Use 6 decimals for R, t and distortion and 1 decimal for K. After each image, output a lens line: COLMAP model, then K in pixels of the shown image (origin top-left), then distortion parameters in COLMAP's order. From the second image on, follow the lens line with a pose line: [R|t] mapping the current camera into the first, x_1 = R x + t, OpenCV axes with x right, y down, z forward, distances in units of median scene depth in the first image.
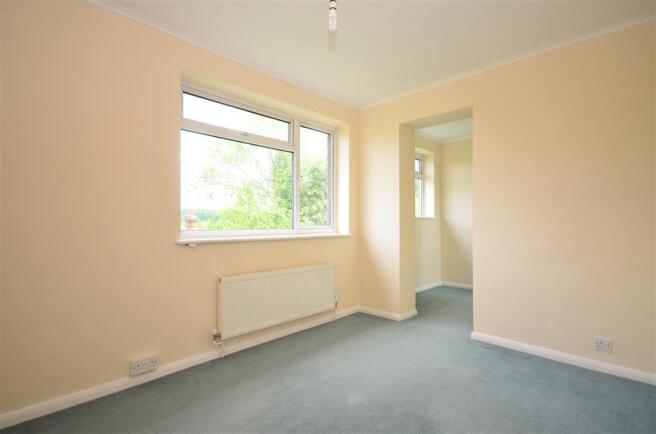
lens RADIAL K [[202.3, 0, 322.3], [0, 202.3, 221.1], [0, 0, 1]] dist [-0.001027, -0.000009]
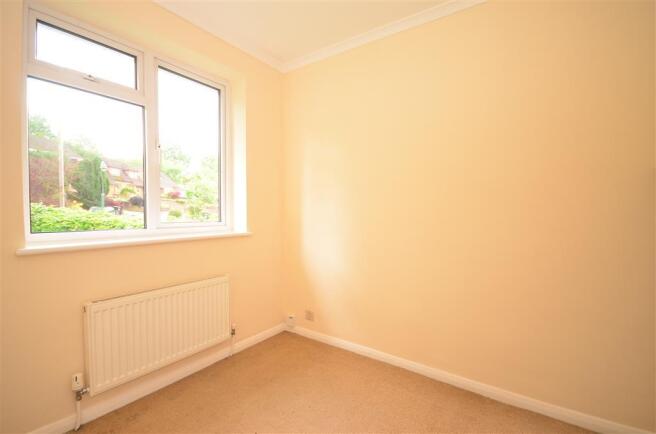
lens RADIAL K [[237.2, 0, 331.5], [0, 237.2, 218.1], [0, 0, 1]] dist [-0.003230, -0.000298]
pose [[0.954752, -0.024209, 0.296415, 0.162005], [0.018540, 0.999588, 0.021921, -0.000530], [-0.296823, -0.015434, 0.954808, 0.110227]]
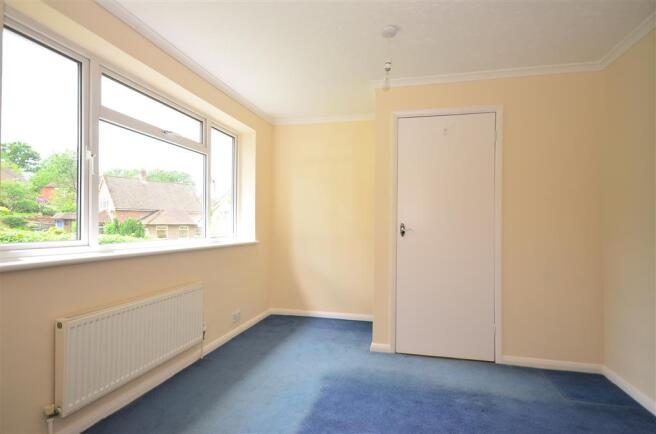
lens RADIAL K [[357.4, 0, 327.9], [0, 357.4, 216.4], [0, 0, 1]] dist [0.006952, 0.001160]
pose [[0.719177, -0.001543, 0.694825, -0.770391], [0.021924, 0.999550, -0.020473, -0.012340], [-0.694481, 0.029957, 0.718887, -0.482563]]
